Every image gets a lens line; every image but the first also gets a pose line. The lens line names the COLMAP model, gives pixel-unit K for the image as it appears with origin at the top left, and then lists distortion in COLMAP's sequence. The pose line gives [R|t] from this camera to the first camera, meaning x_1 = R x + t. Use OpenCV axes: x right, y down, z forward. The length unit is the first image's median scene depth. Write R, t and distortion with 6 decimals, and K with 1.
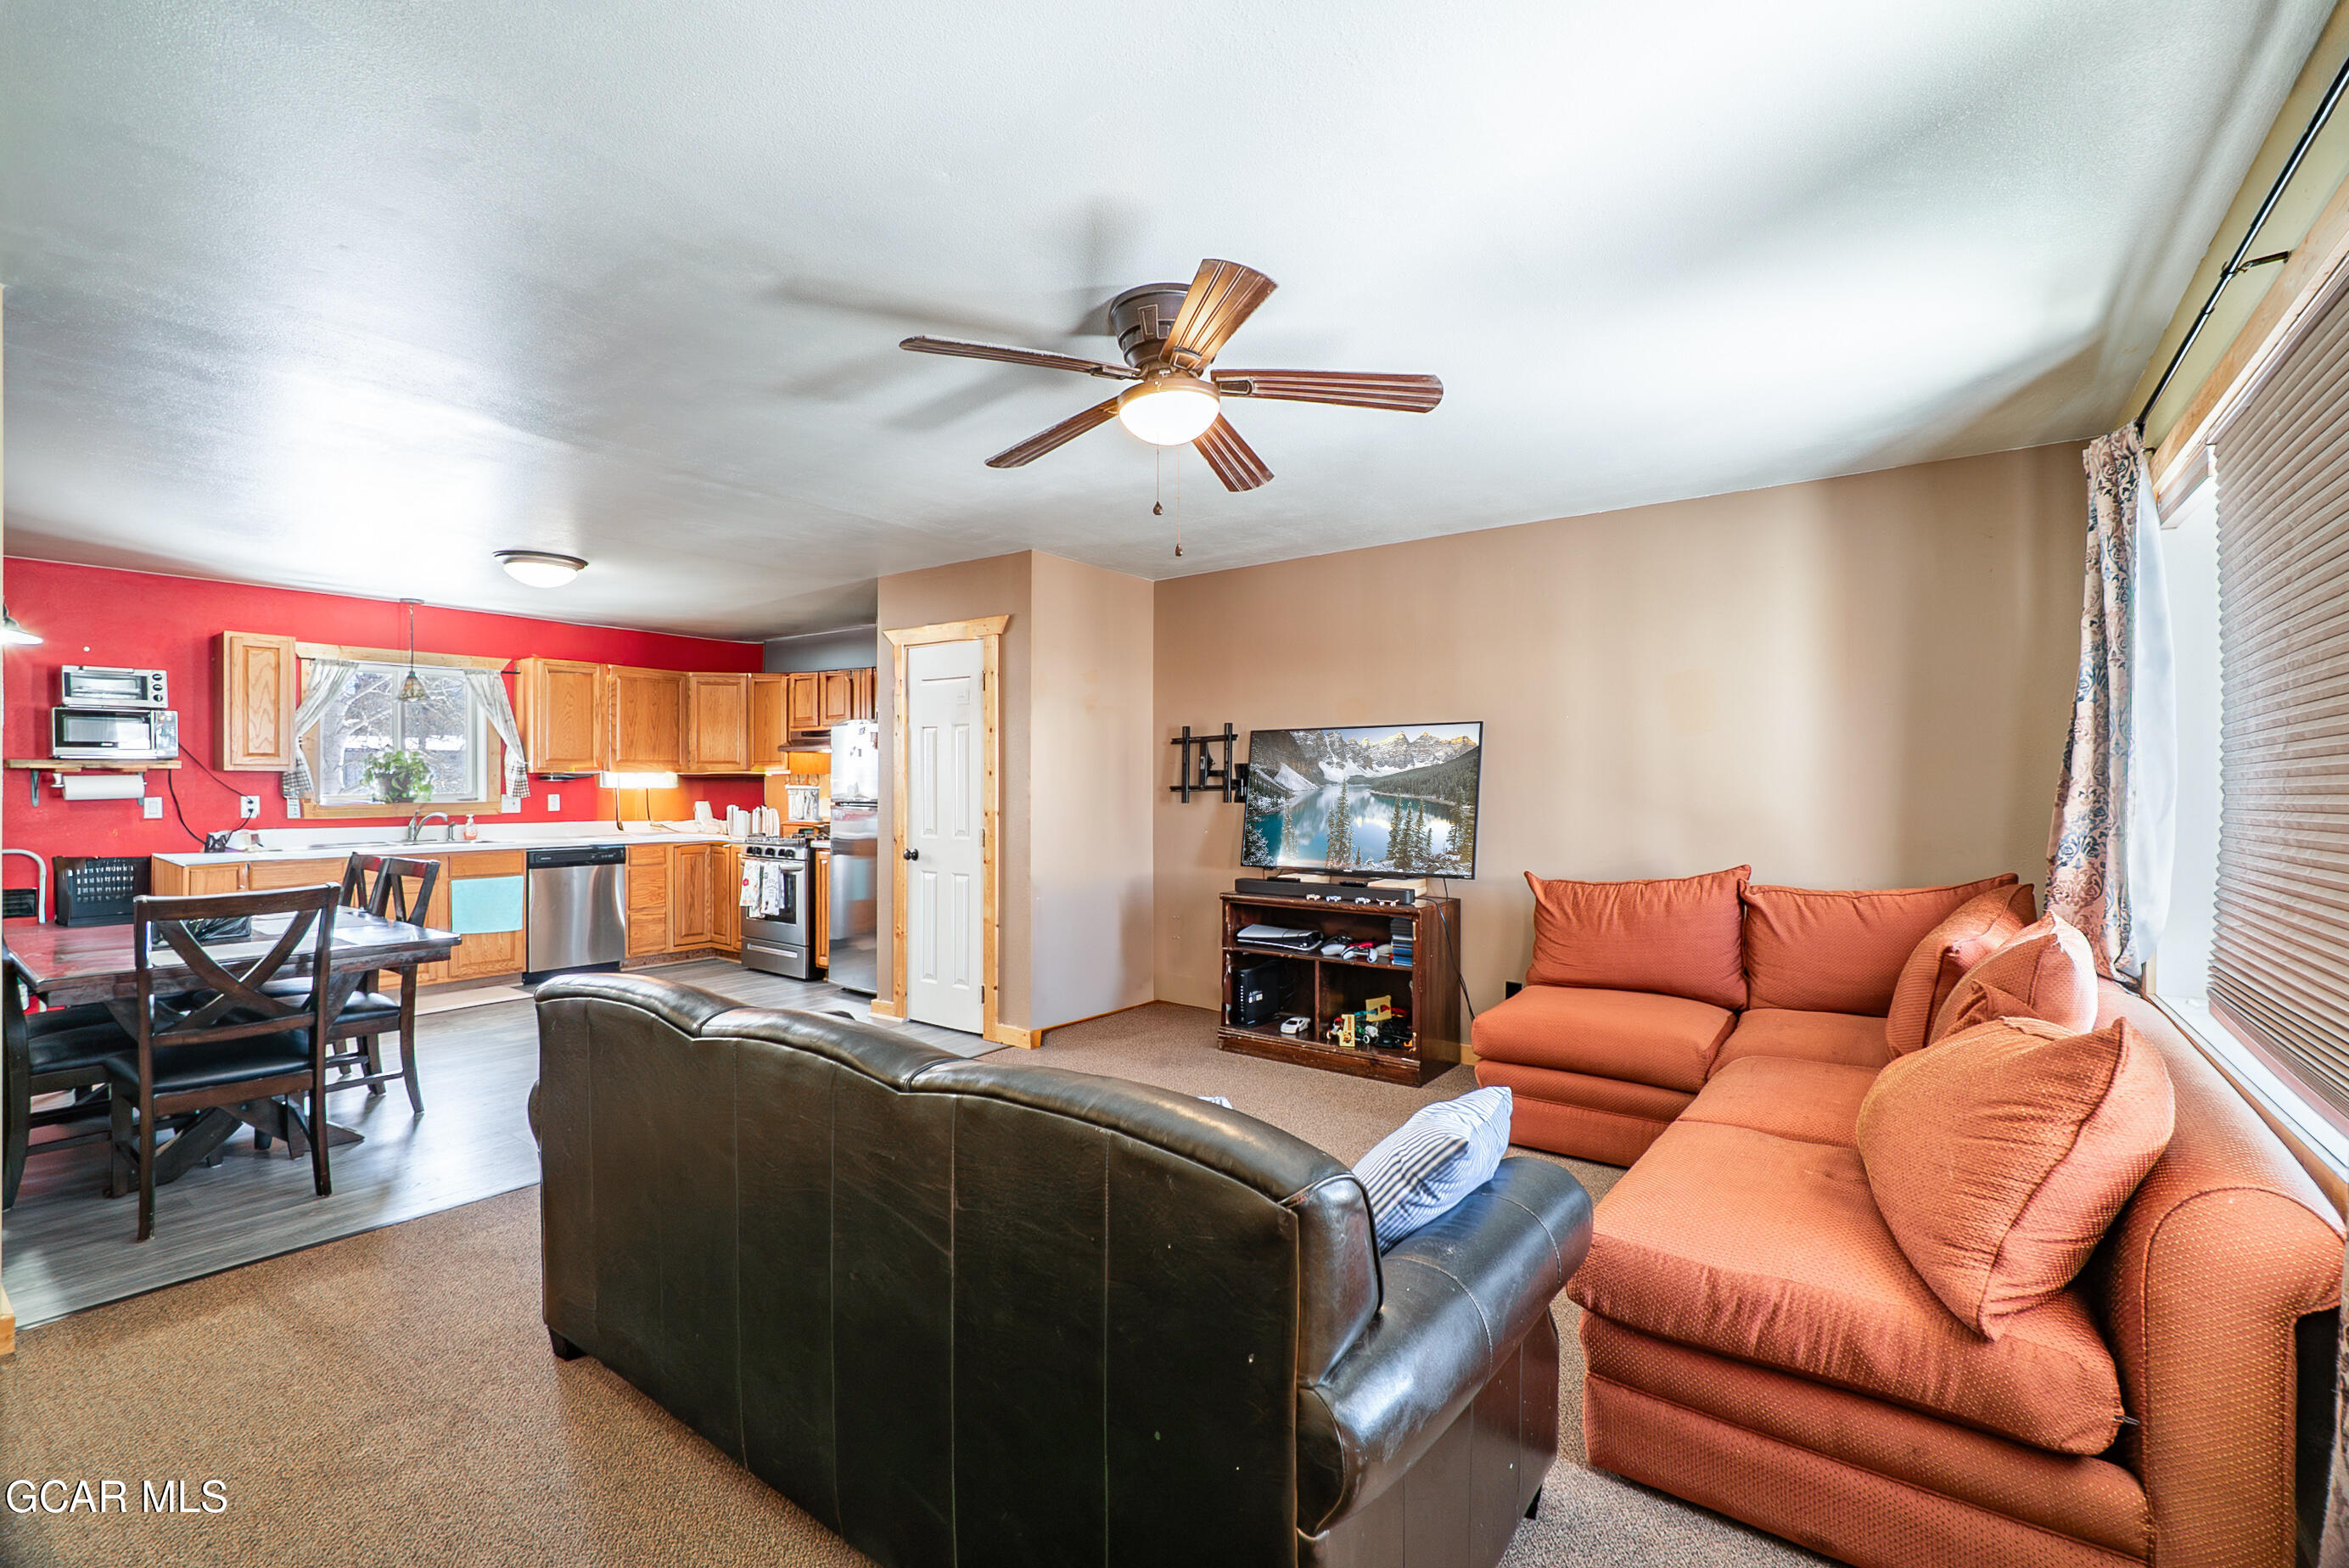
lens RADIAL K [[1032.1, 0, 1178.2], [0, 1032.1, 784.3], [0, 0, 1]] dist [-0.004612, 0.001431]
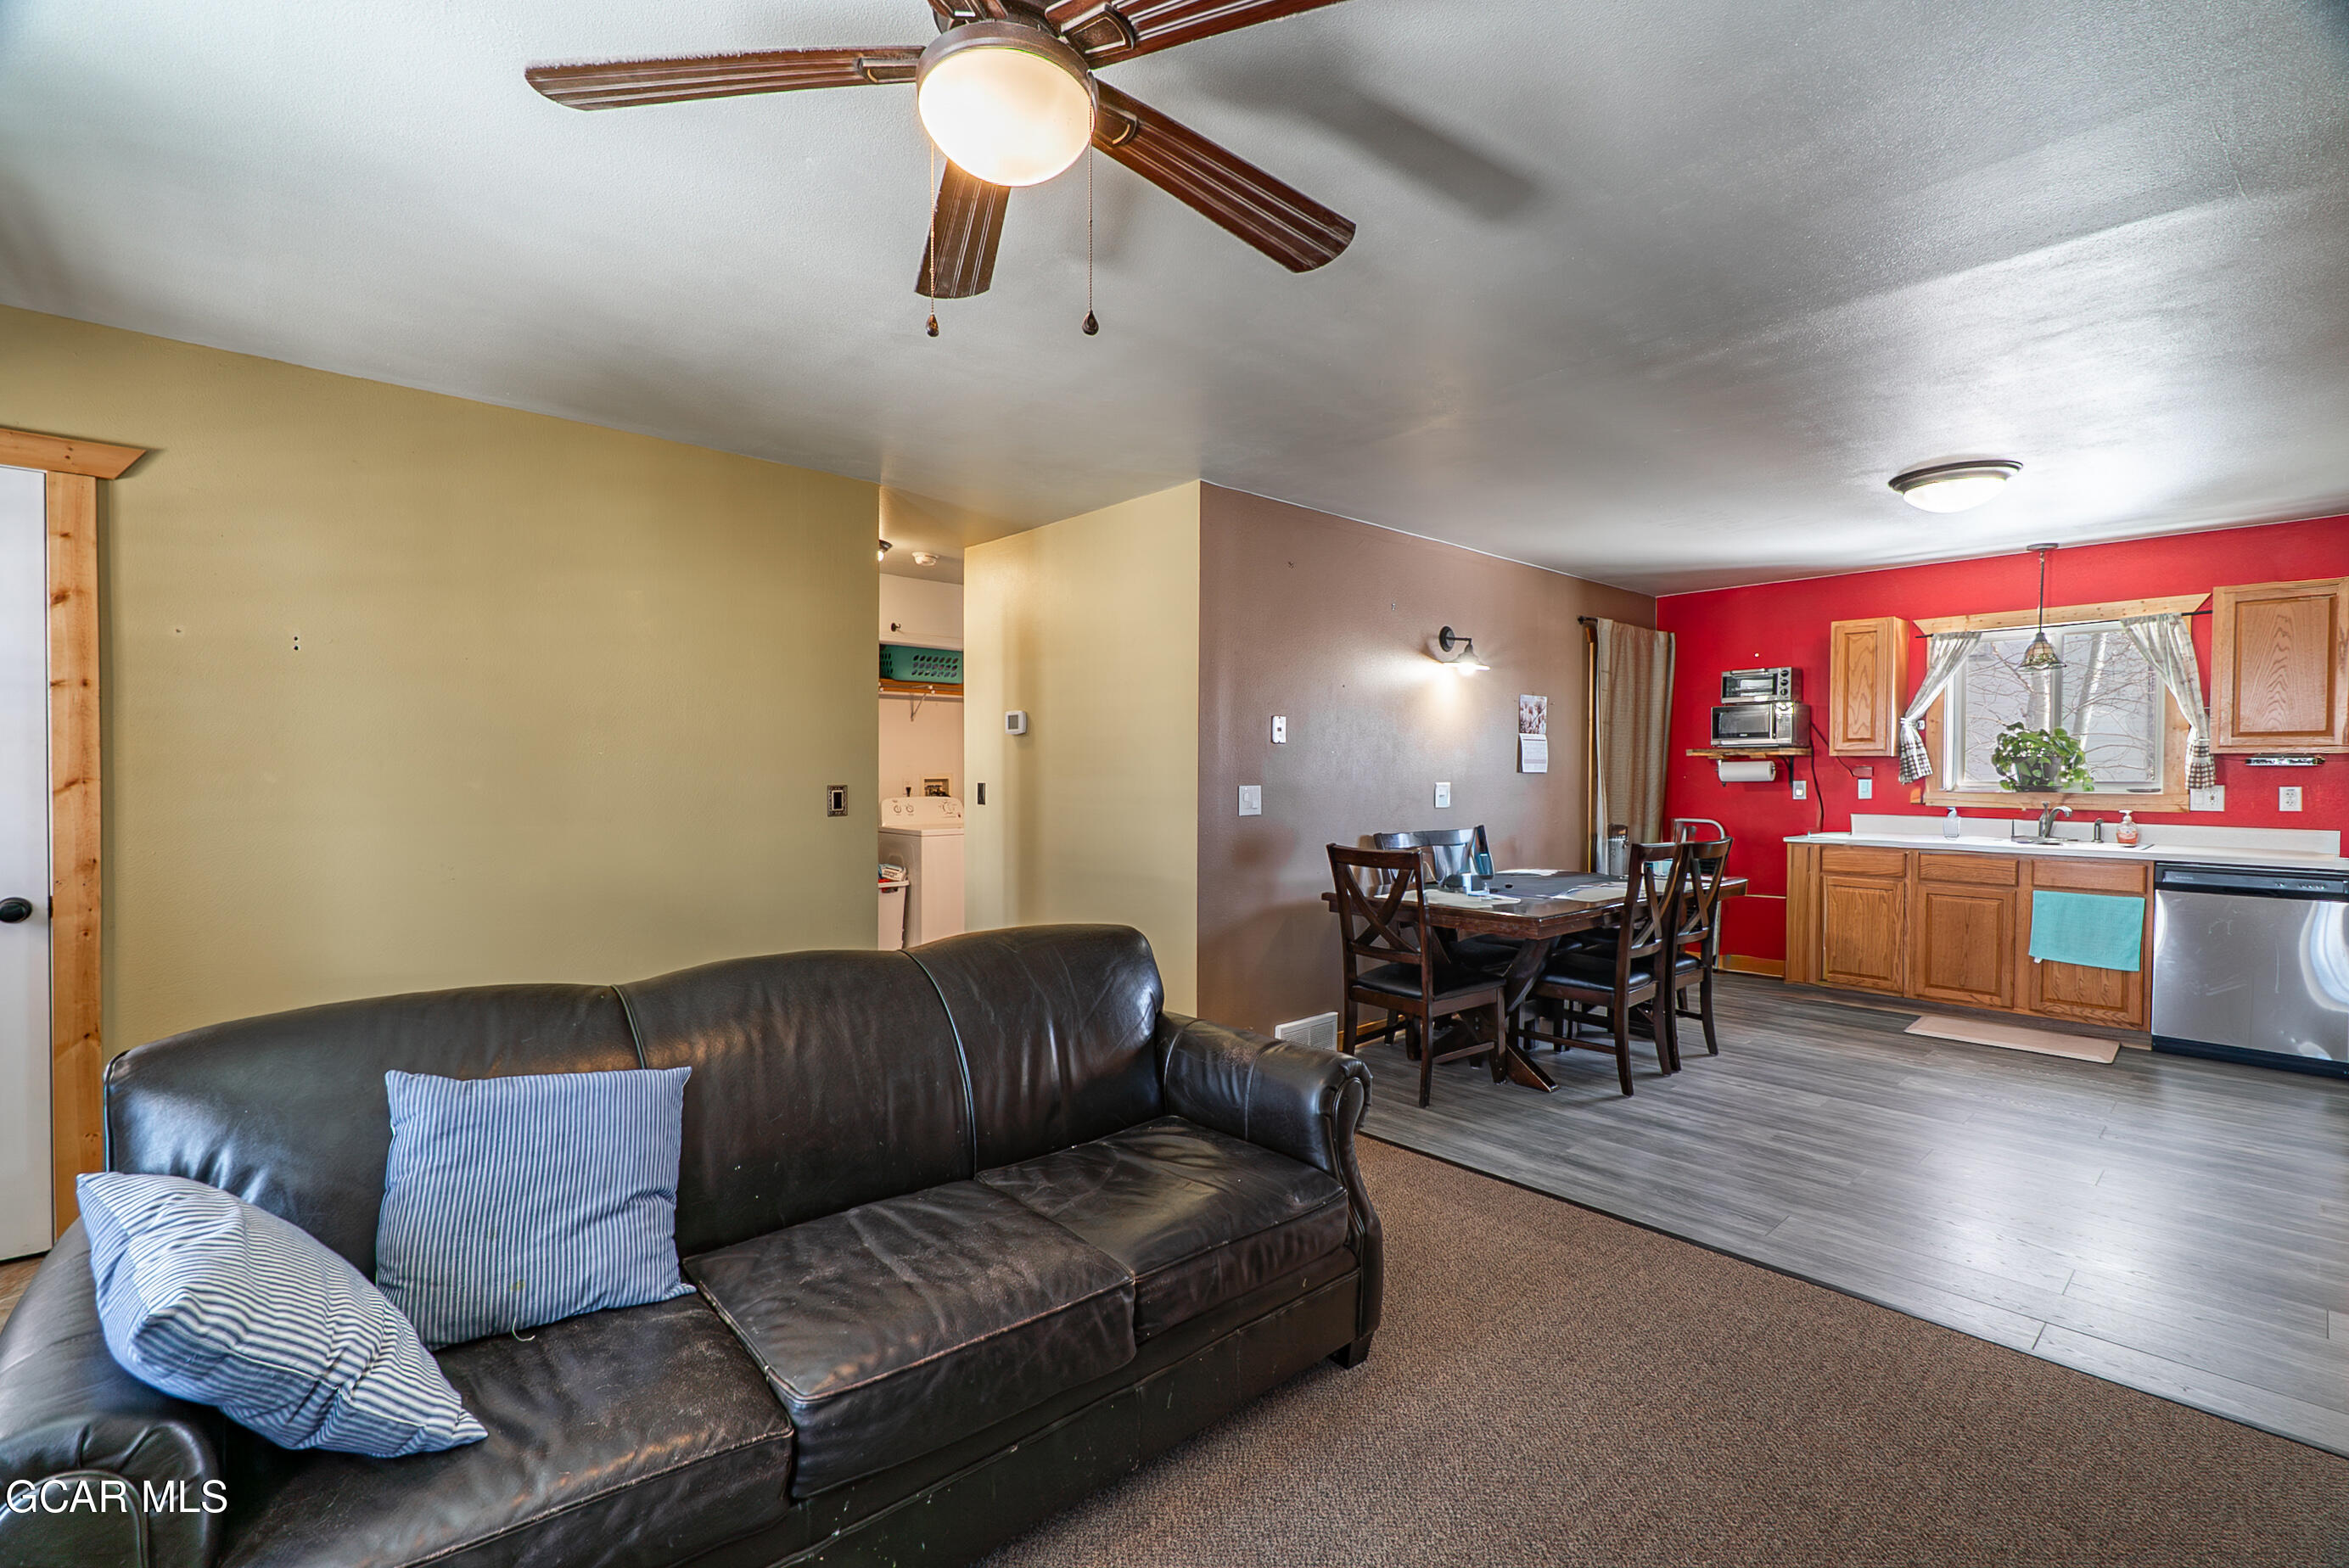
lens RADIAL K [[1032.1, 0, 1163.5], [0, 1032.1, 789.1], [0, 0, 1]] dist [-0.004612, 0.001431]
pose [[-0.201234, 0.020368, -0.979331, 0.210507], [-0.003706, 0.999761, 0.021554, 0.000096], [0.979536, 0.007967, -0.201111, 0.490951]]
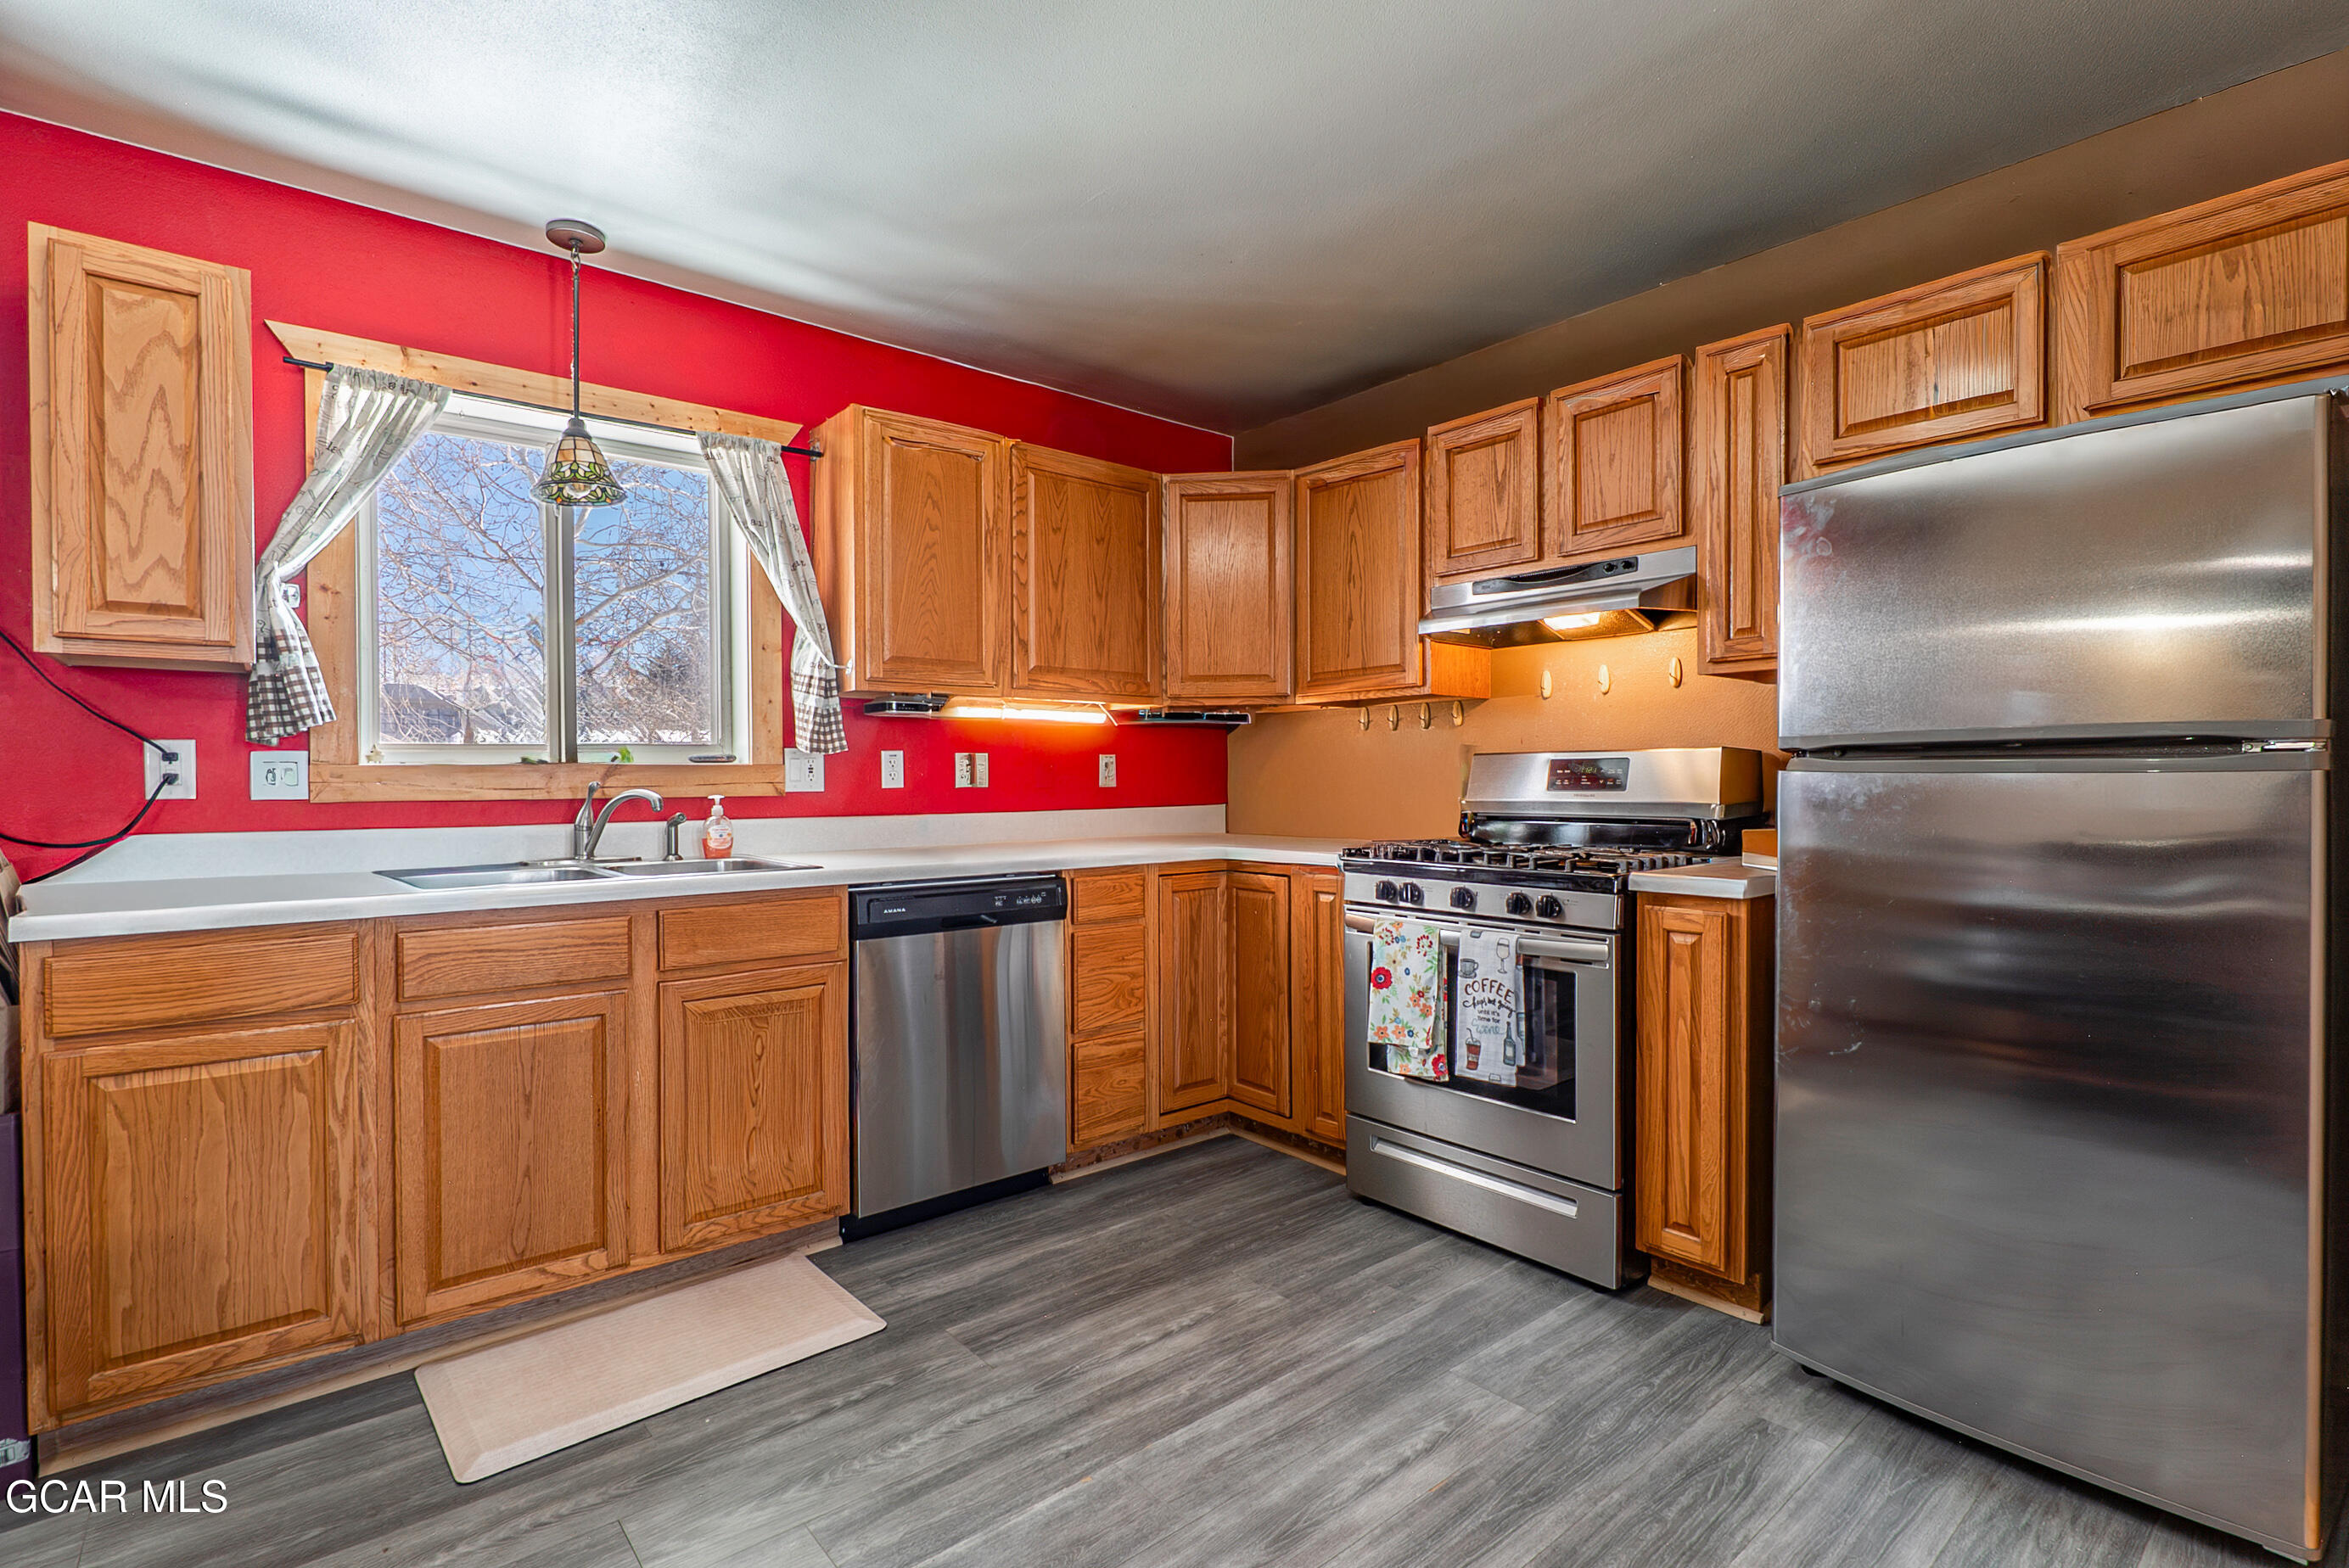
lens RADIAL K [[1093.7, 0, 1176.3], [0, 1093.7, 786.9], [0, 0, 1]] dist [-0.009805, 0.000587]
pose [[0.974041, -0.003903, -0.226339, -0.445329], [0.005856, 0.999951, 0.007961, 0.025520], [0.226297, -0.009079, 0.974016, 0.669601]]
